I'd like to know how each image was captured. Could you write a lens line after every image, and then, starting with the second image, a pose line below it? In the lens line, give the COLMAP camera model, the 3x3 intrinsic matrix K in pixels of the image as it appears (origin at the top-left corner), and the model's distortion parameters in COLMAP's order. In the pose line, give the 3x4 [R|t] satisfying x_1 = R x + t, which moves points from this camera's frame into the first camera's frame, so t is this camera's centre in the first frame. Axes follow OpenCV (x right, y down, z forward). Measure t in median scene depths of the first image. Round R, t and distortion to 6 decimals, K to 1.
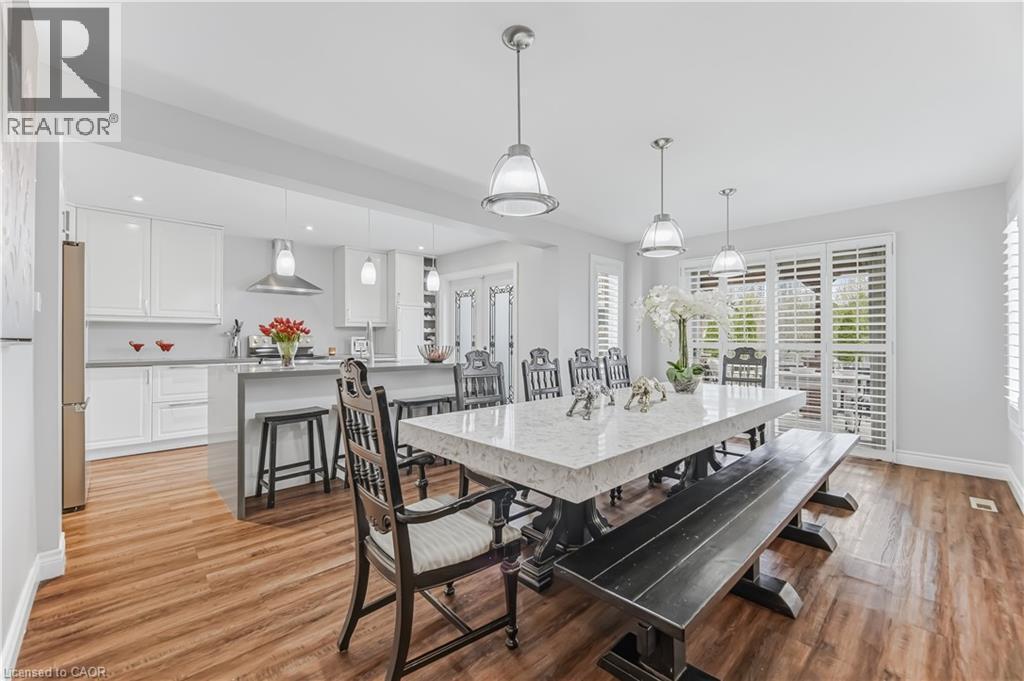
lens RADIAL K [[415.1, 0, 515.8], [0, 415.1, 333.0], [0, 0, 1]] dist [-0.004150, 0.000450]
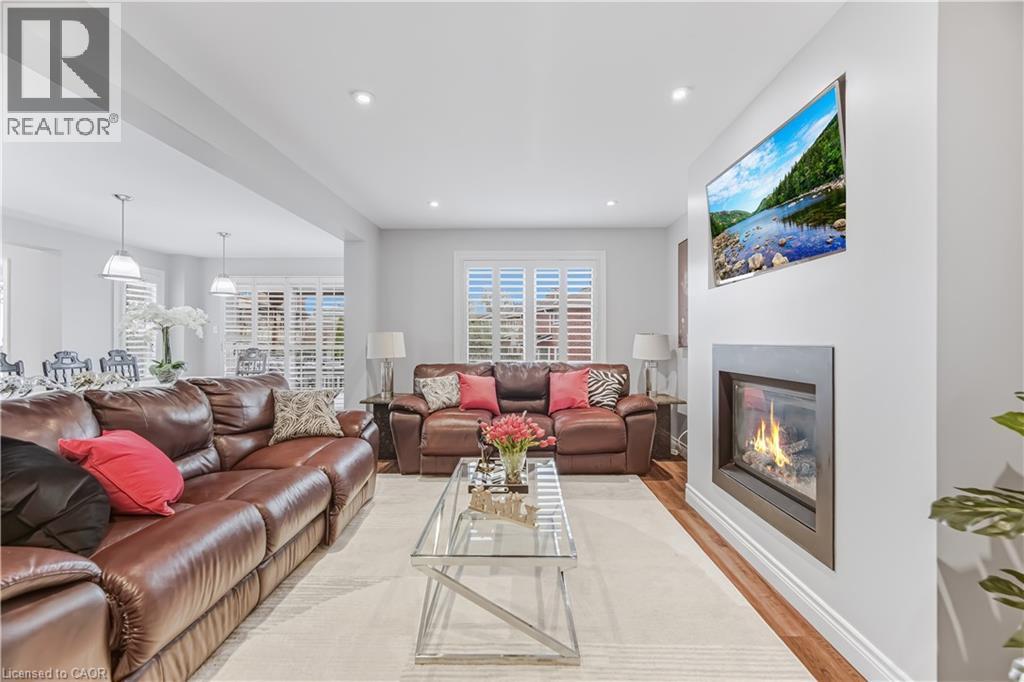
lens RADIAL K [[415.1, 0, 506.6], [0, 415.1, 334.5], [0, 0, 1]] dist [-0.004150, 0.000450]
pose [[0.715000, 0.010171, 0.699051, 0.272547], [-0.010067, 0.999940, -0.004253, -0.018655], [-0.699052, -0.003997, 0.715059, -0.734485]]
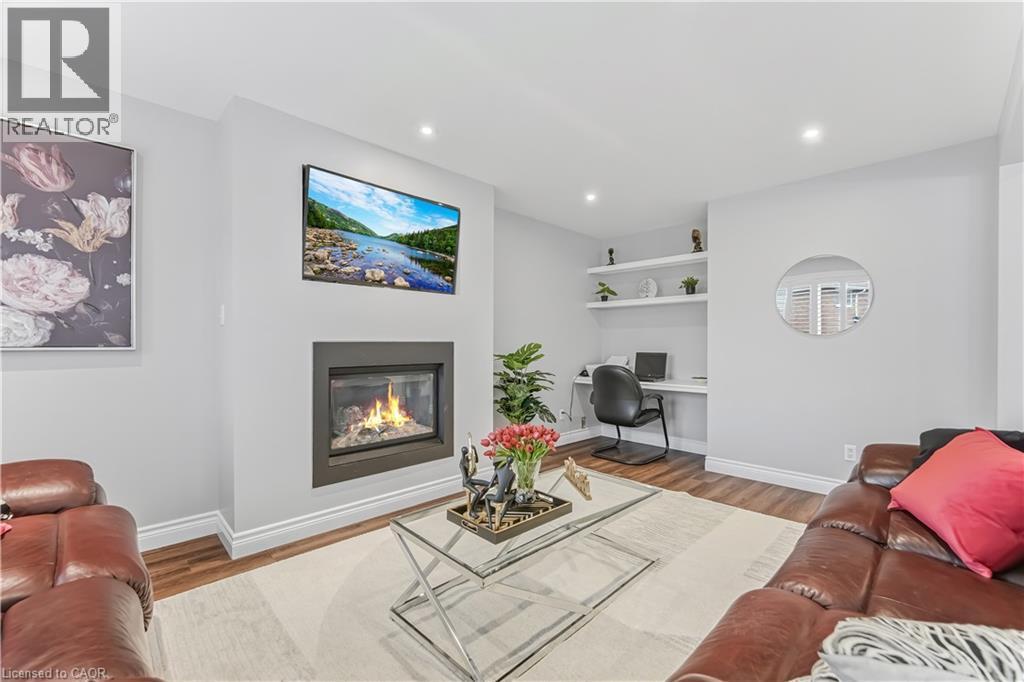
lens RADIAL K [[415.1, 0, 510.0], [0, 415.1, 350.3], [0, 0, 1]] dist [-0.004150, 0.000450]
pose [[-0.999991, 0.000020, 0.004285, 0.791371], [-0.000013, 0.999972, -0.007520, 0.016826], [-0.004285, -0.007520, -0.999963, 0.371987]]
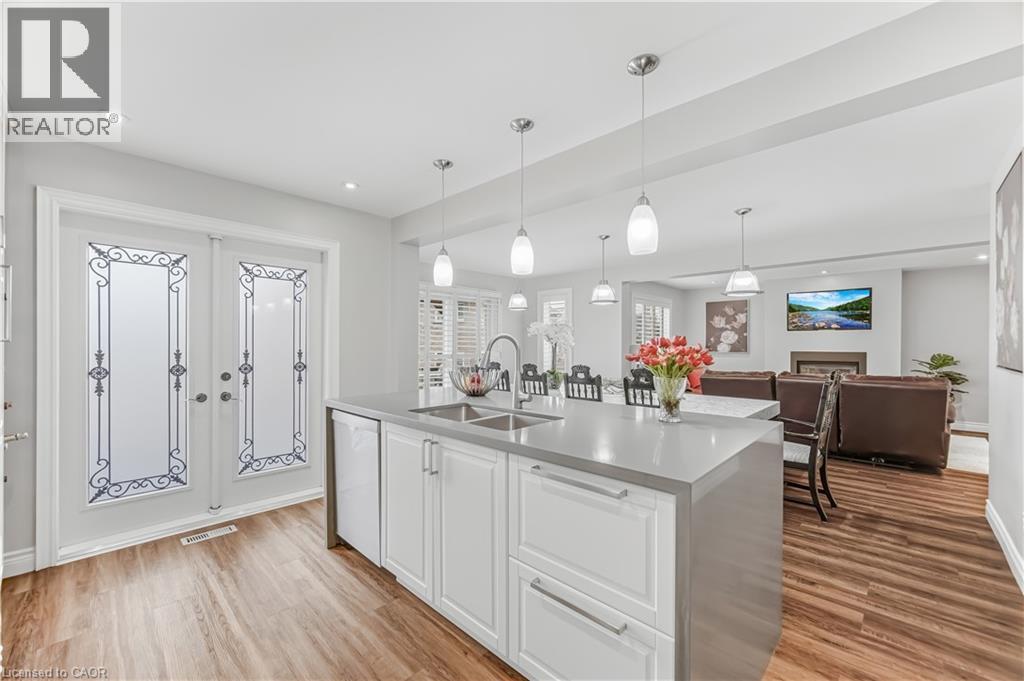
lens RADIAL K [[408.4, 0, 508.9], [0, 408.4, 337.1], [0, 0, 1]] dist [-0.004040, -0.000661]
pose [[-0.016165, 0.016356, 0.999736, -1.114374], [-0.019041, 0.999680, -0.016663, -0.018940], [-0.999688, -0.019305, -0.015849, 1.217026]]
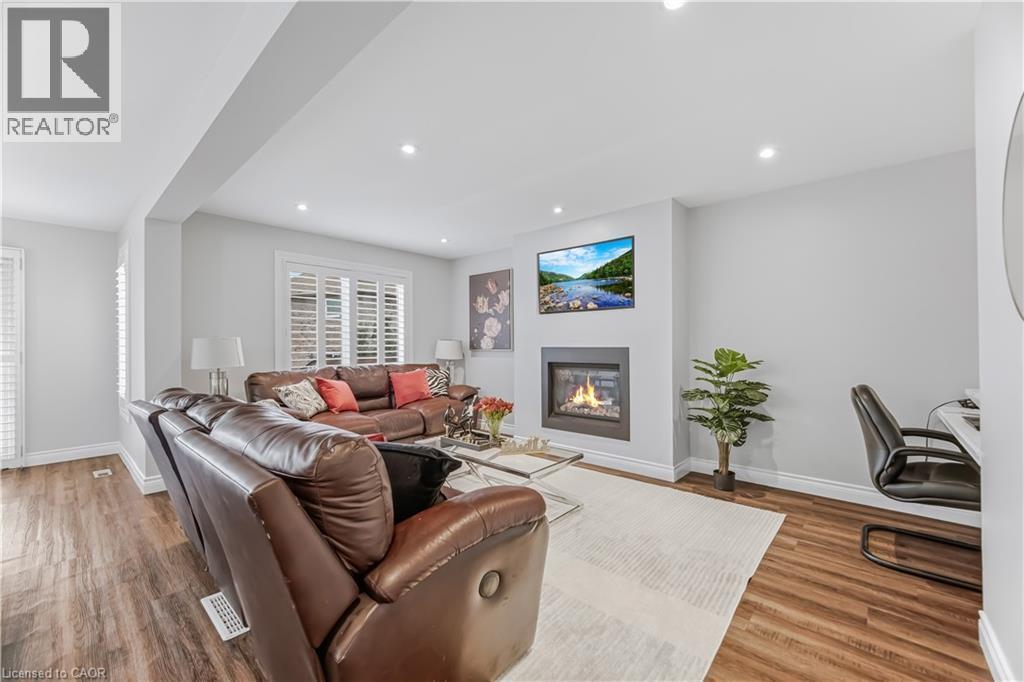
lens RADIAL K [[408.4, 0, 510.9], [0, 408.4, 350.4], [0, 0, 1]] dist [-0.004040, -0.000661]
pose [[-0.070850, -0.015672, 0.997364, -0.256991], [-0.011158, 0.999826, 0.014918, -0.016457], [-0.997425, -0.010072, -0.071012, -0.212462]]
